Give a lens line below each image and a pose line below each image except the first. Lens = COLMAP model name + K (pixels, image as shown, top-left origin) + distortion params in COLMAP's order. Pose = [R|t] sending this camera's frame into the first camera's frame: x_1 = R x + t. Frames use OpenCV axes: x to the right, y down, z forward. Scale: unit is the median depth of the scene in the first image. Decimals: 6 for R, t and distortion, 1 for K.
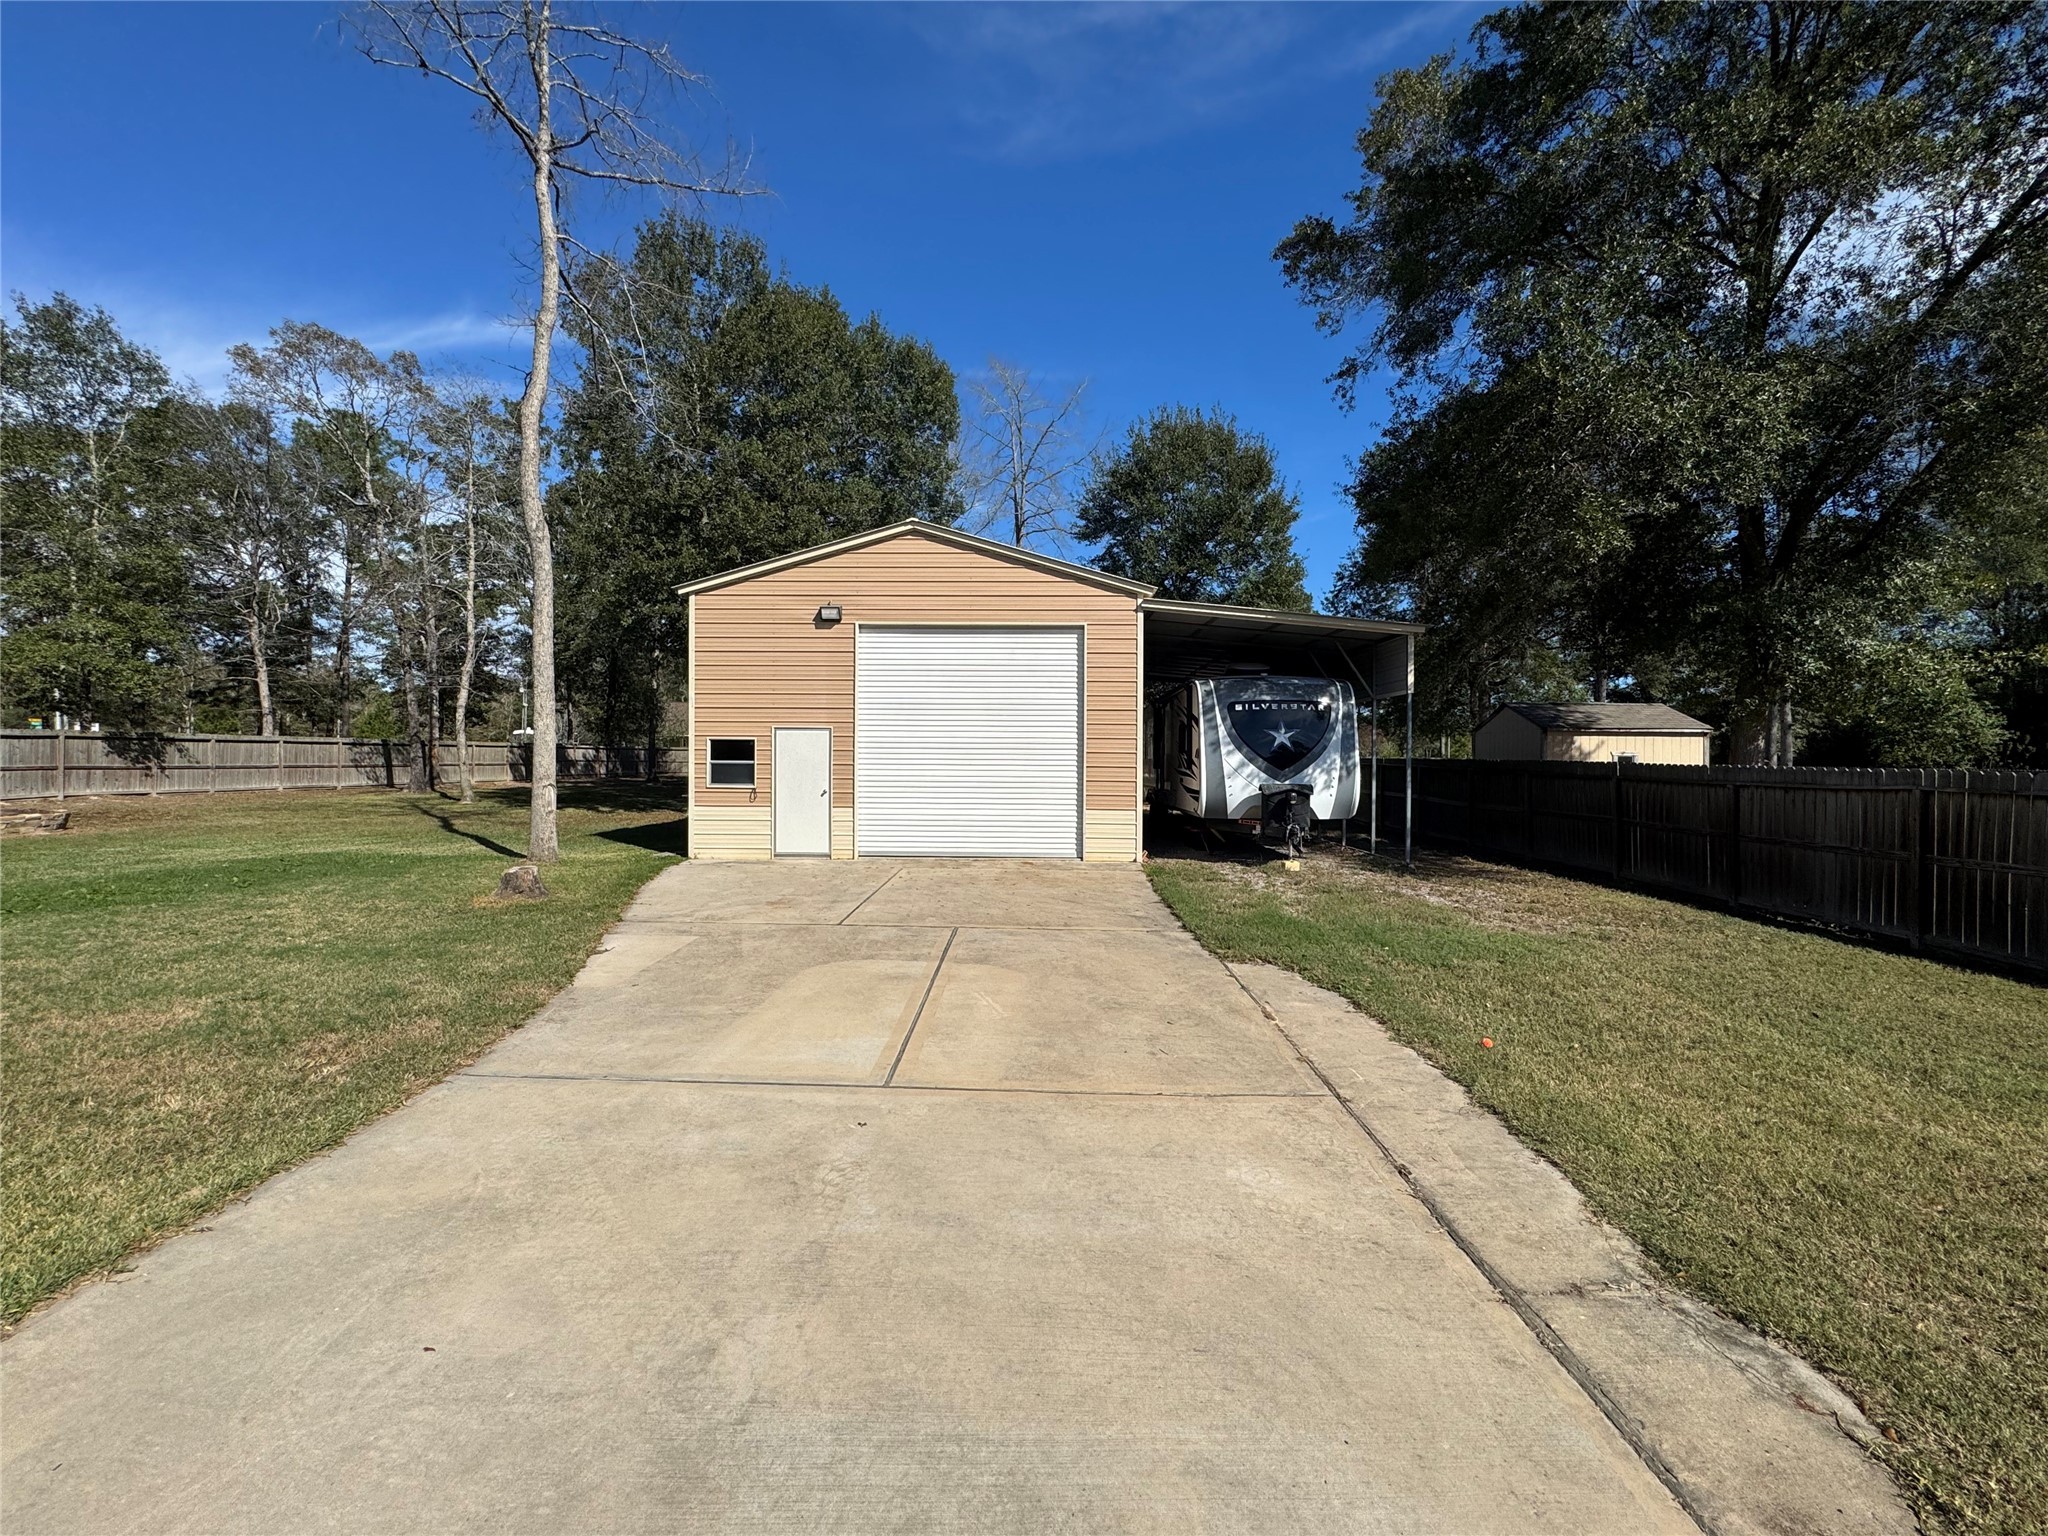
lens RADIAL K [[873.8, 0, 1021.1], [0, 873.8, 764.2], [0, 0, 1]] dist [-0.005128, 0.000002]
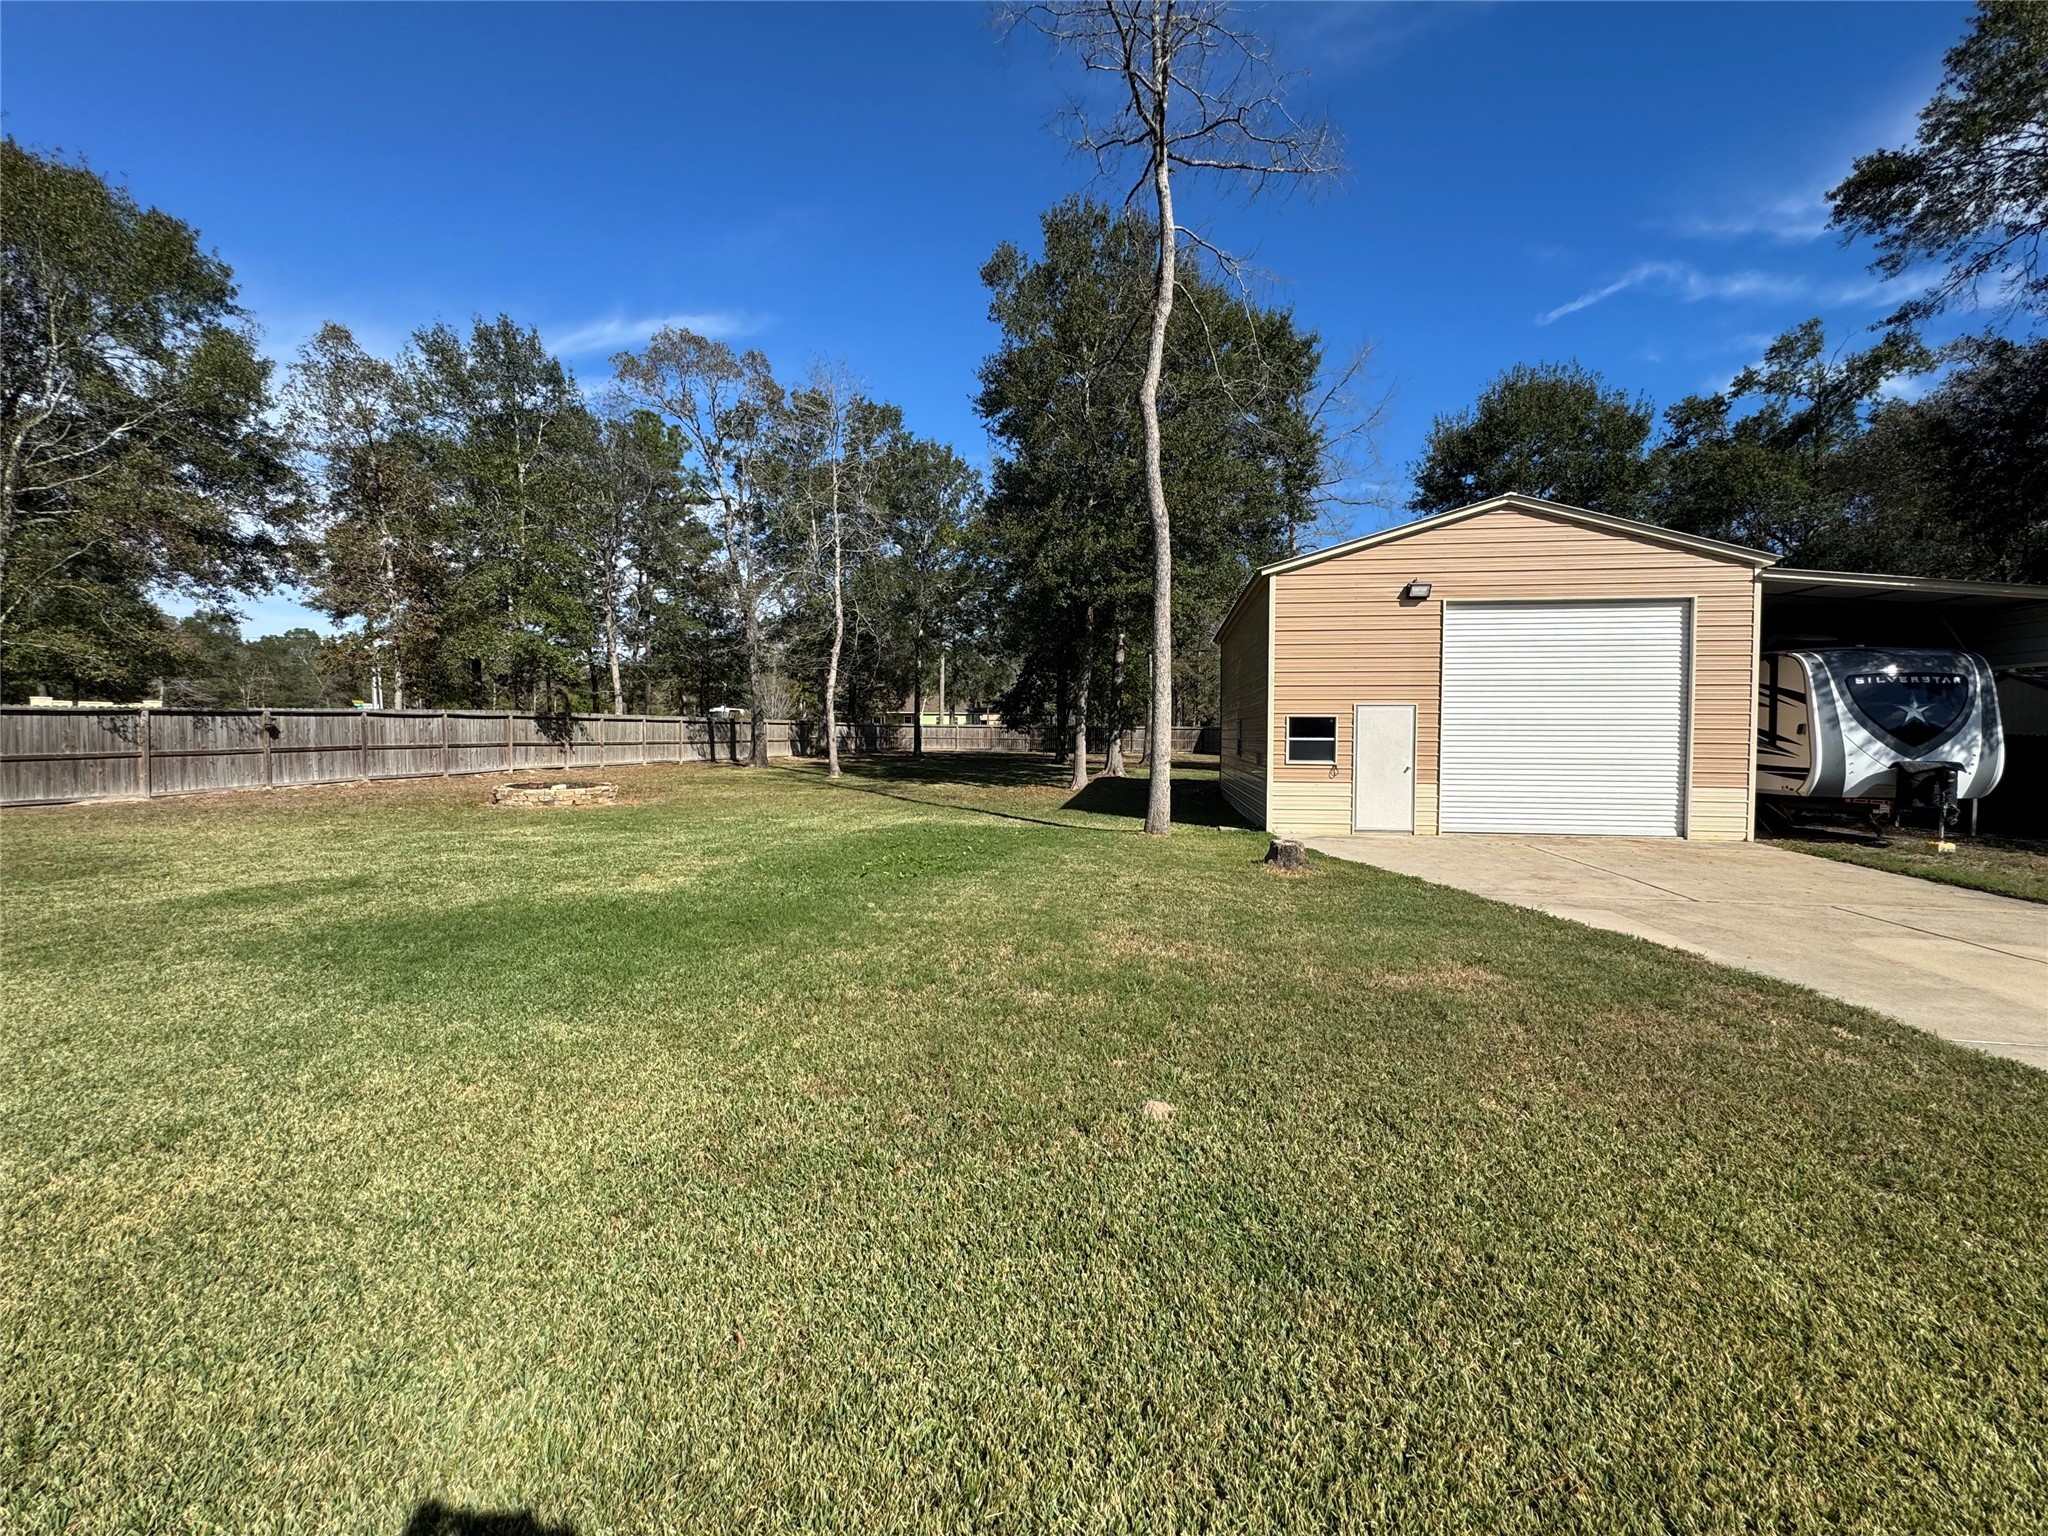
lens RADIAL K [[873.8, 0, 1021.1], [0, 873.8, 764.2], [0, 0, 1]] dist [-0.005128, 0.000002]
pose [[0.992085, 0.002461, -0.125548, -0.540830], [0.001019, 0.999617, 0.027646, -0.001737], [0.125568, -0.027555, 0.991702, -0.056803]]
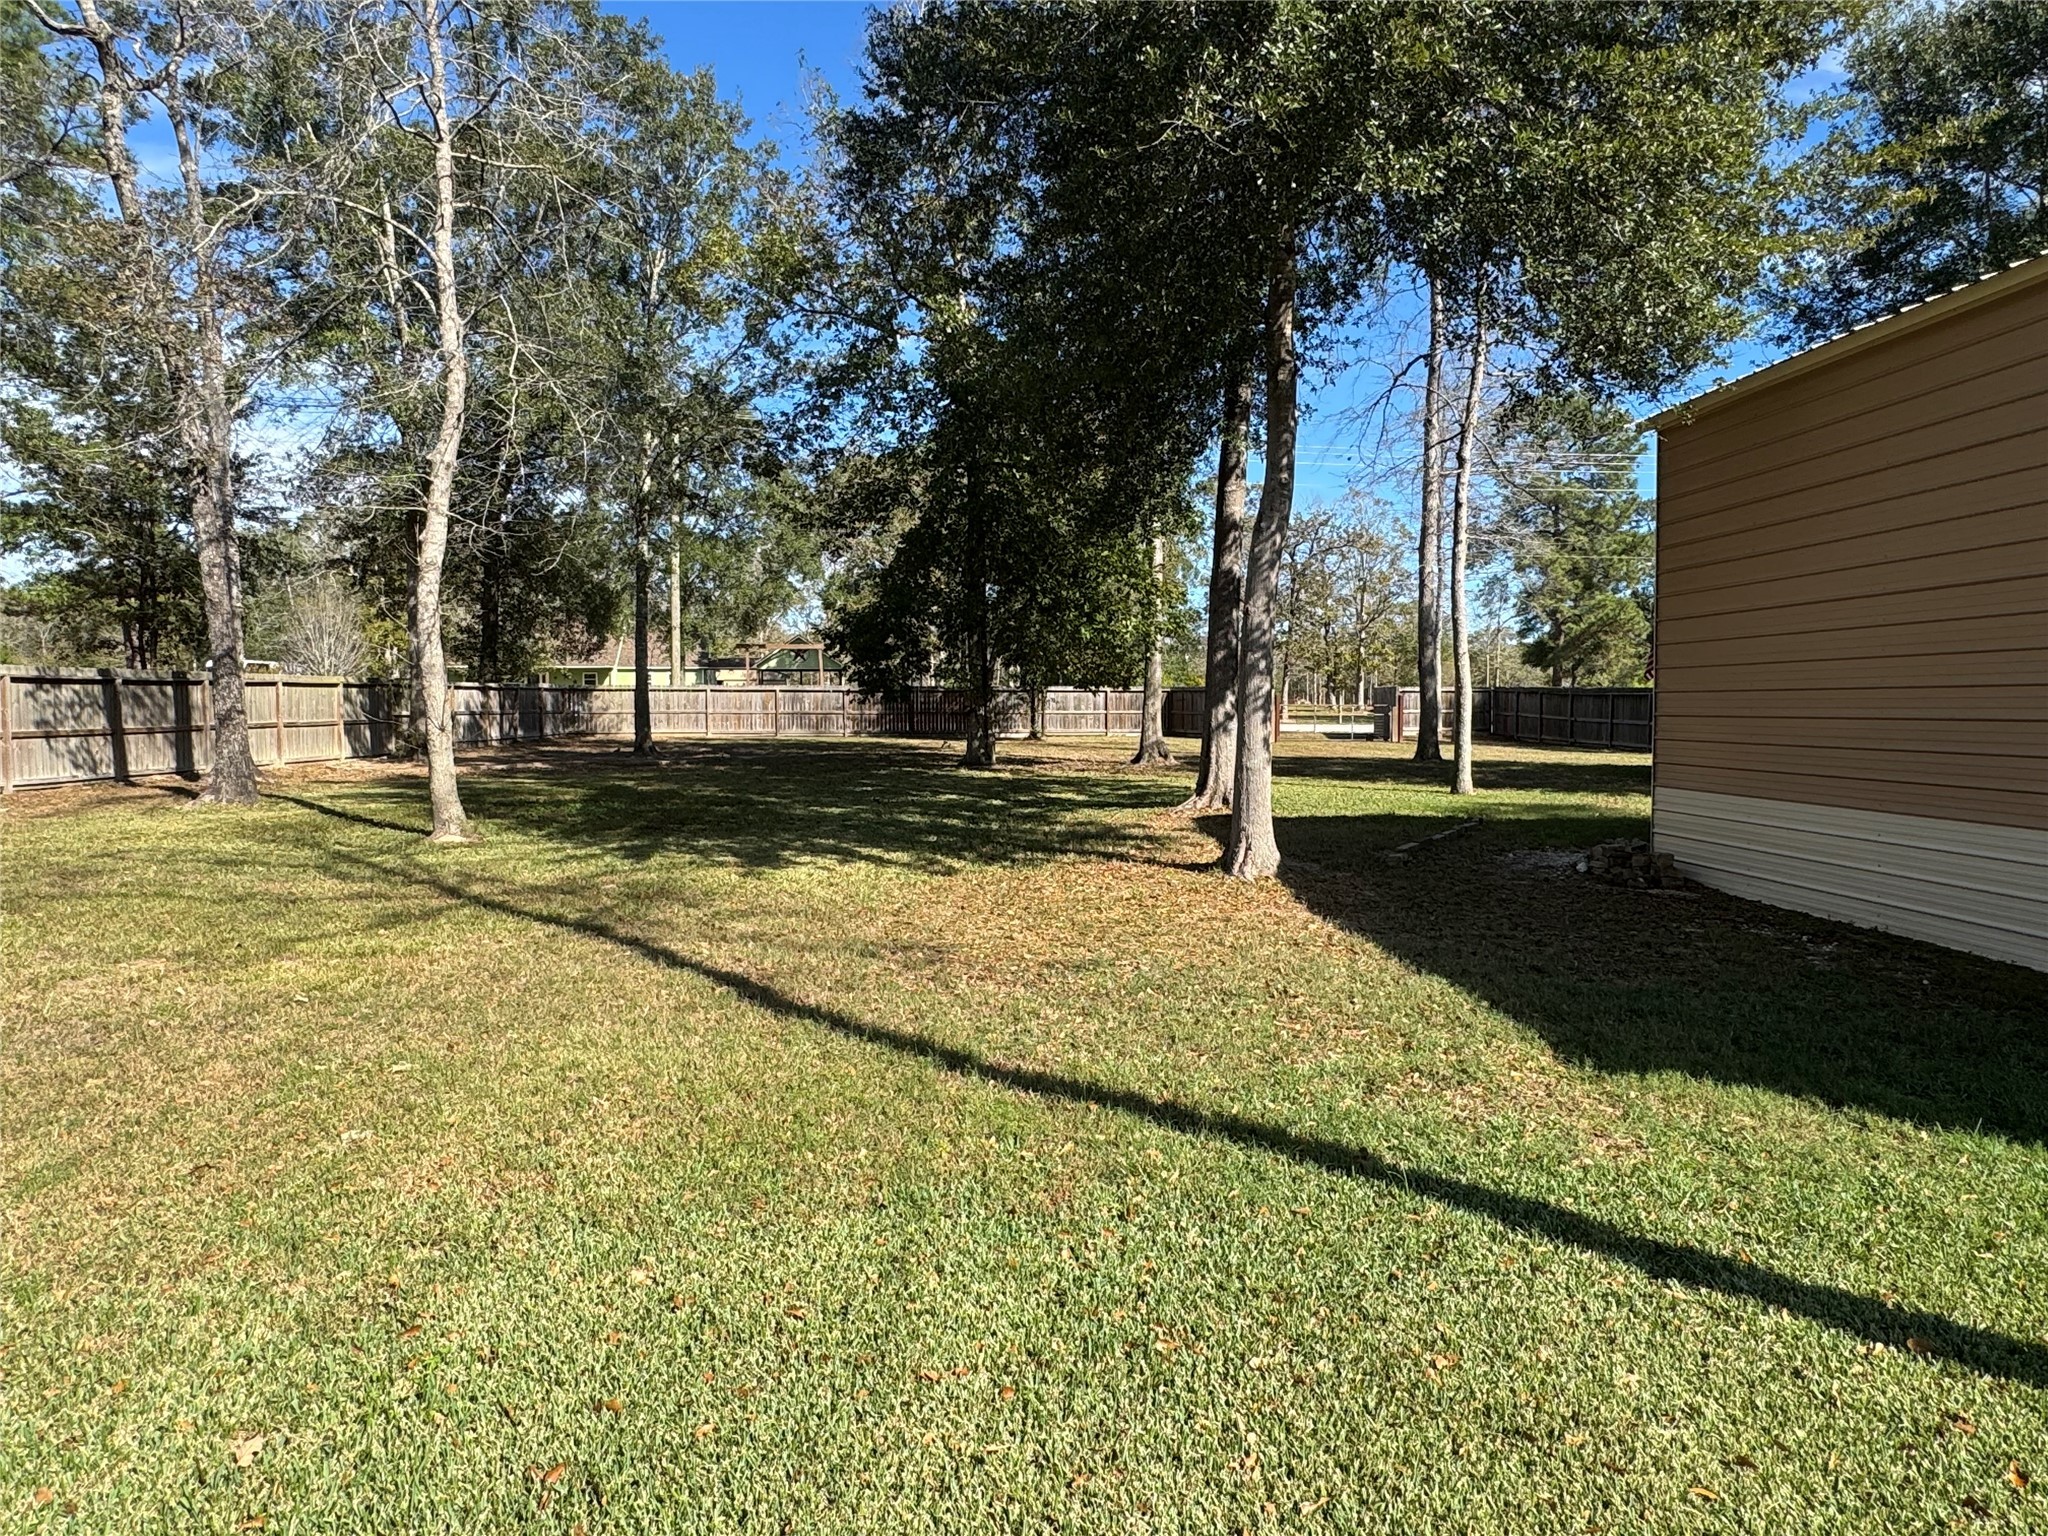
lens RADIAL K [[1251.0, 0, 1024.0], [0, 1251.0, 768.0], [0, 0, 1]] dist [-0.035795, 0.001829]
pose [[0.995453, -0.017865, 0.093559, -0.882621], [0.013469, 0.998785, 0.047406, -0.008580], [-0.094292, -0.045930, 0.994484, 0.942211]]
